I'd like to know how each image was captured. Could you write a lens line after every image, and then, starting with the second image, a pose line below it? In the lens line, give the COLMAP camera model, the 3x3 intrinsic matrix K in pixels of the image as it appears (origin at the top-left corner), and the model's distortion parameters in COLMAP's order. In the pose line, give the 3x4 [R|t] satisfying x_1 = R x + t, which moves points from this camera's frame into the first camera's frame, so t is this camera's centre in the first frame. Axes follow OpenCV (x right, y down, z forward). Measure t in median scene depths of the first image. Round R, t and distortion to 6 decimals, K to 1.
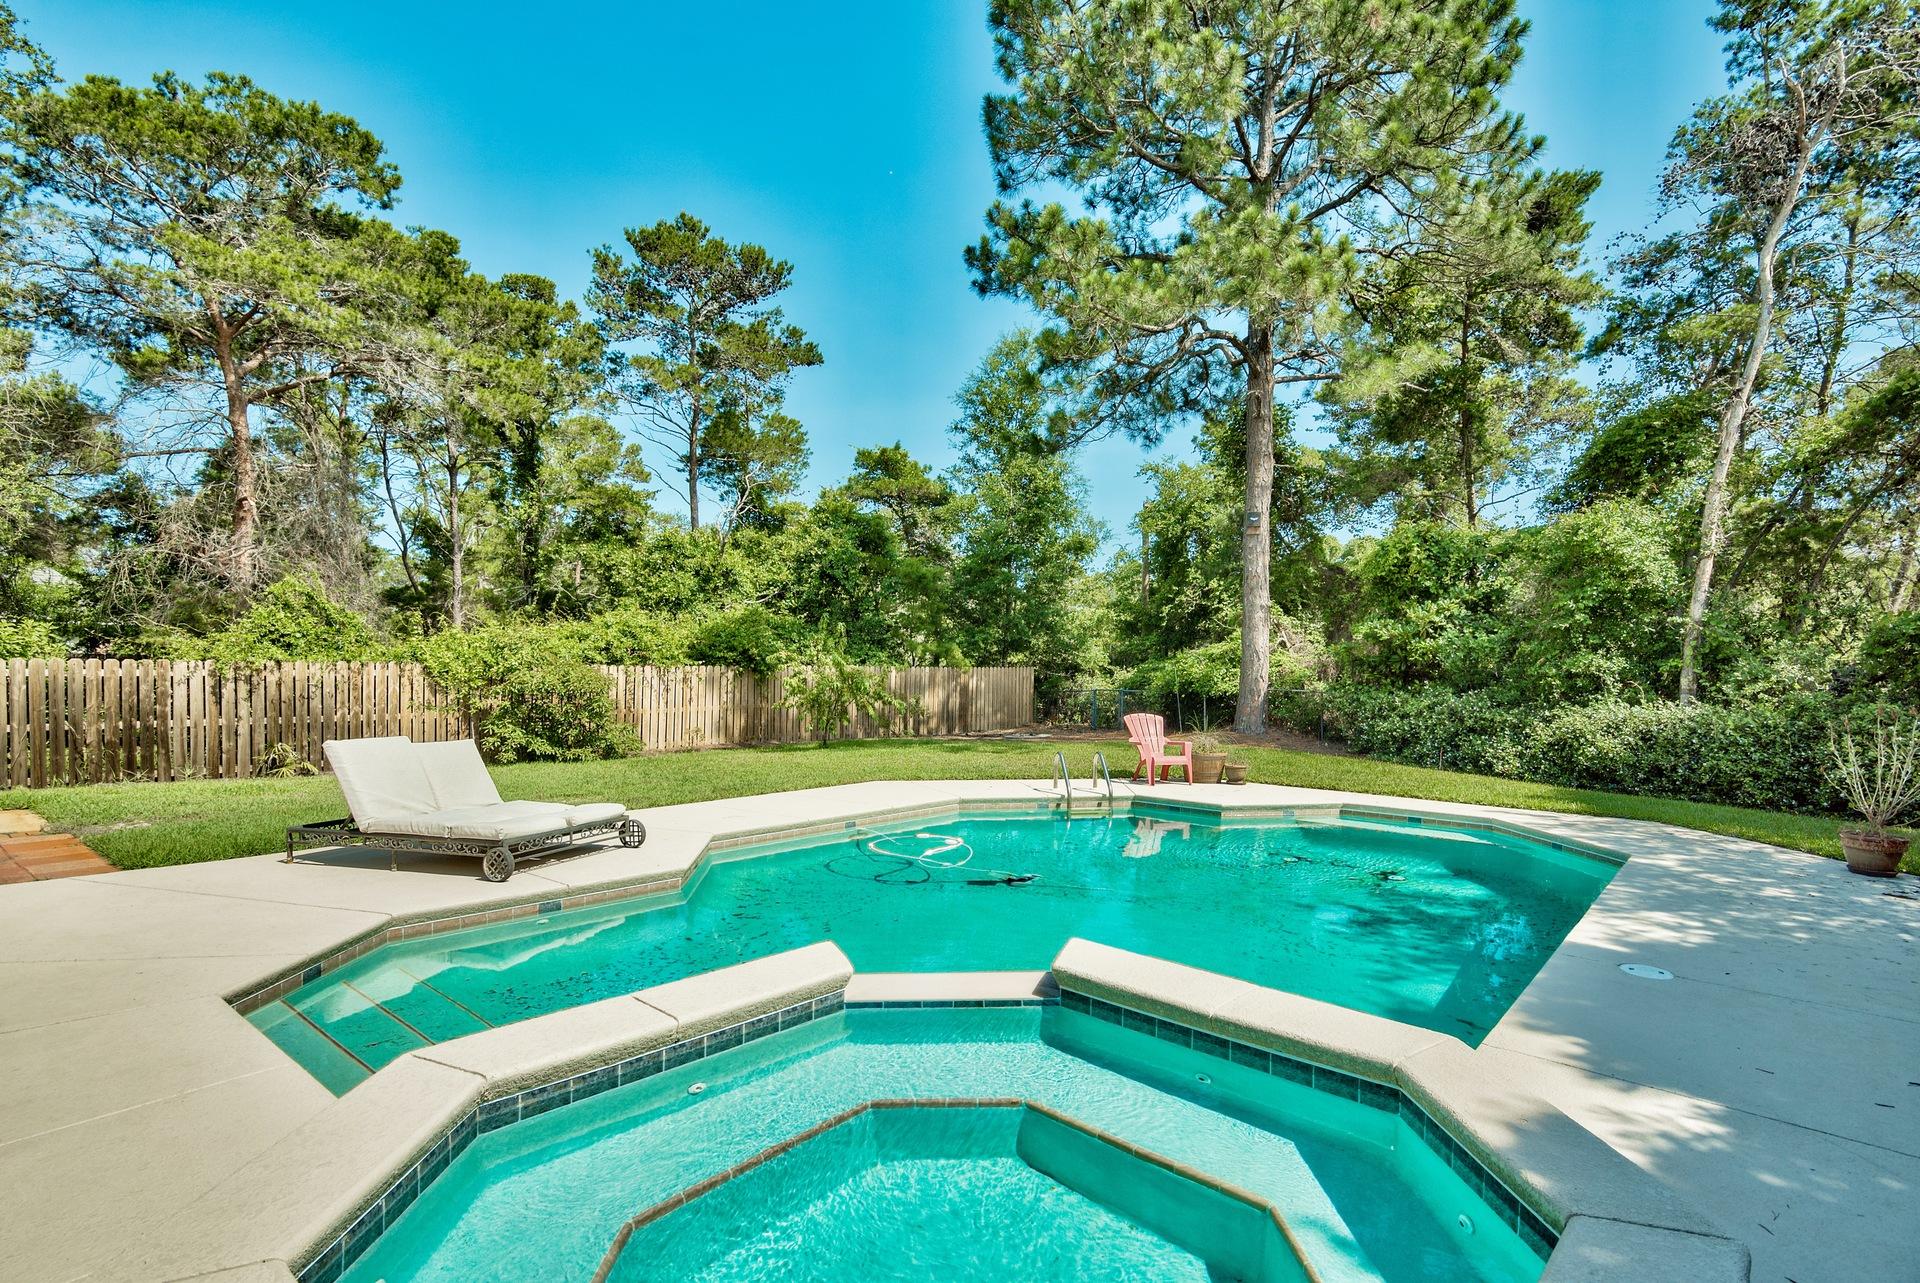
lens RADIAL K [[971.5, 0, 964.2], [0, 971.5, 679.2], [0, 0, 1]] dist [0.001265, -0.000196]
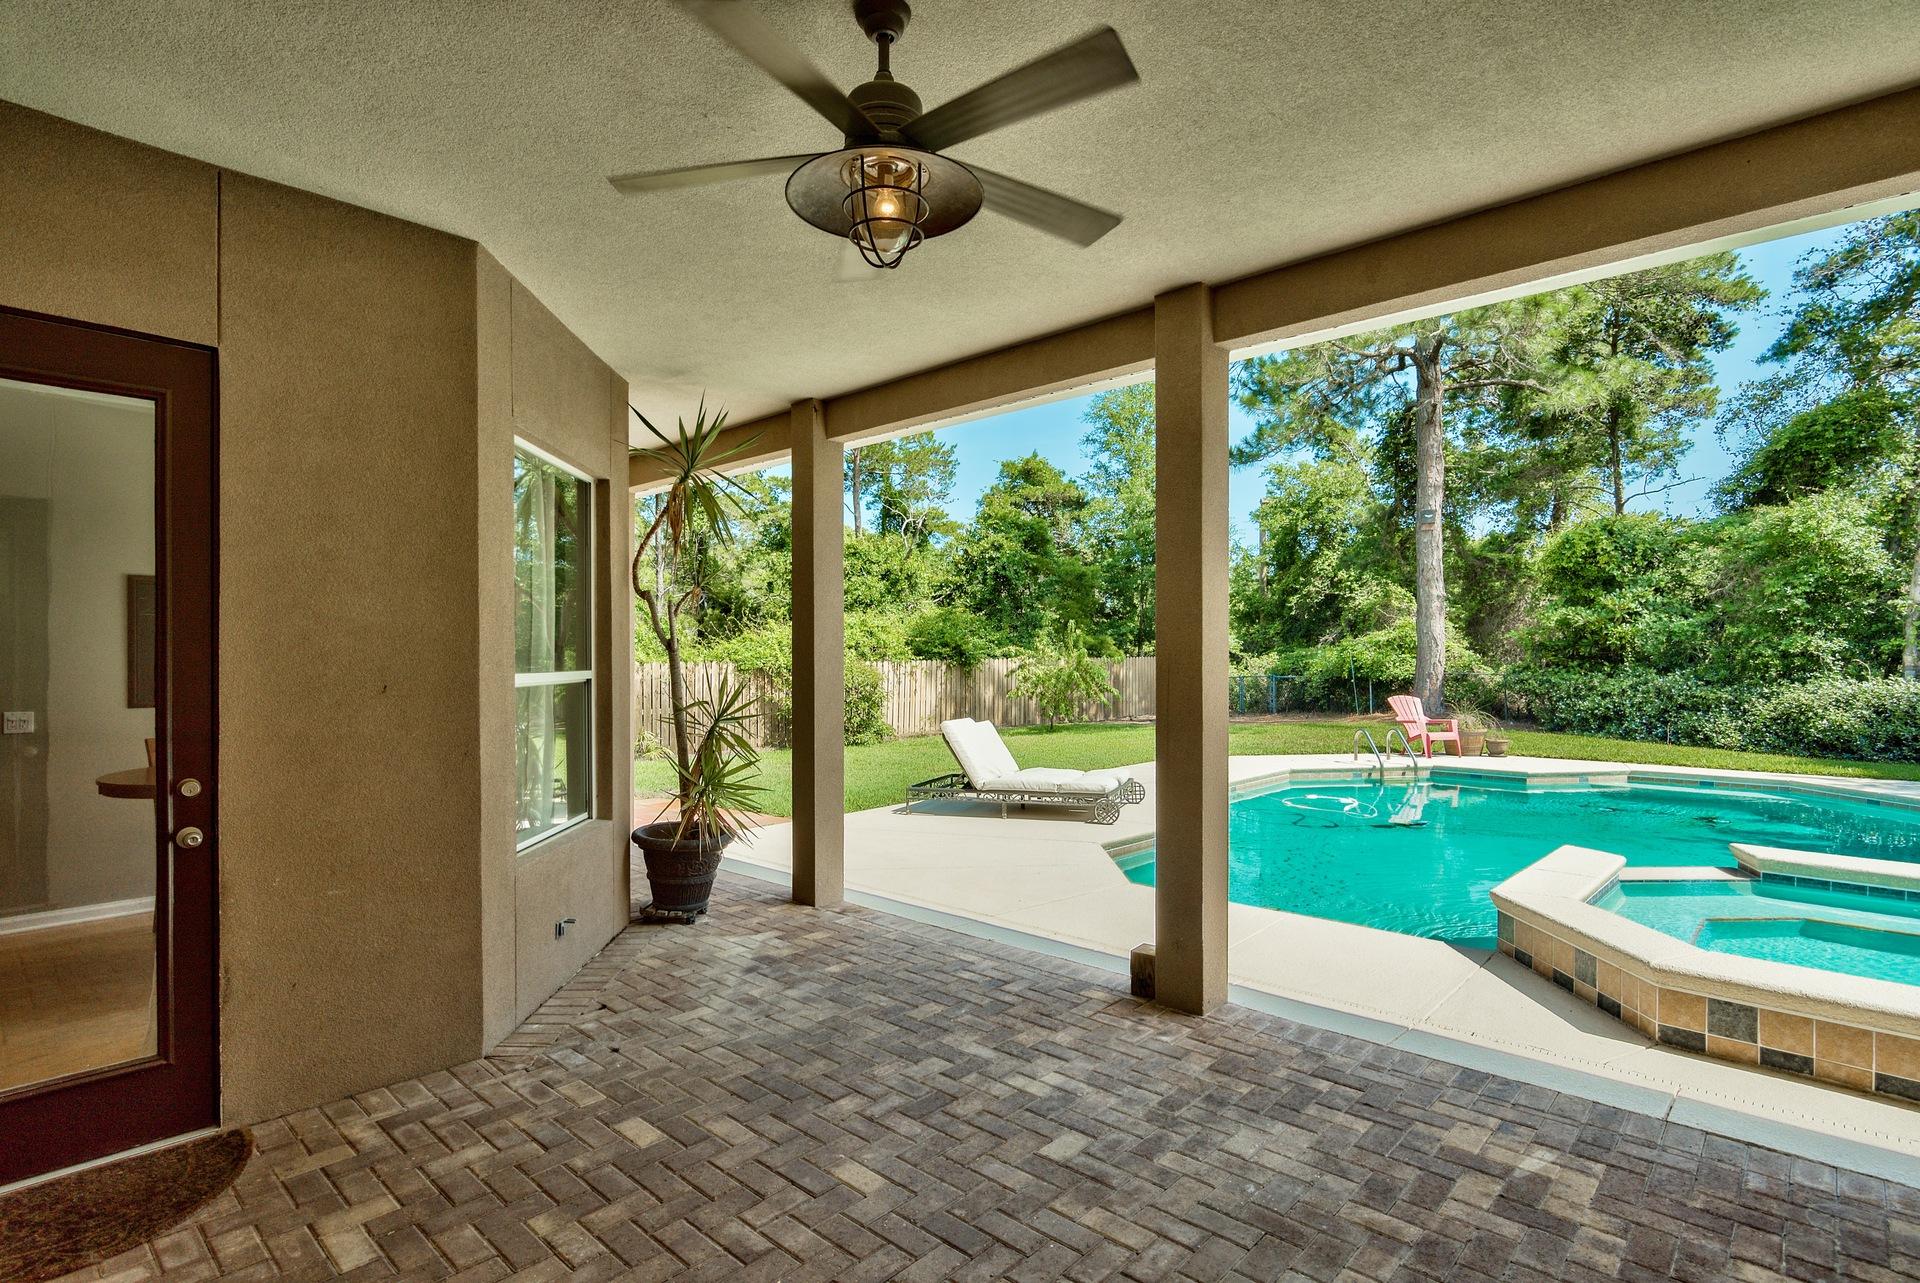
lens RADIAL K [[937.5, 0, 955.0], [0, 937.5, 652.7], [0, 0, 1]] dist [0.002345, 0.000448]
pose [[0.997418, -0.017882, -0.069552, -0.210060], [0.016627, 0.999689, -0.018581, -0.002395], [0.069863, 0.017376, 0.997405, -0.105607]]
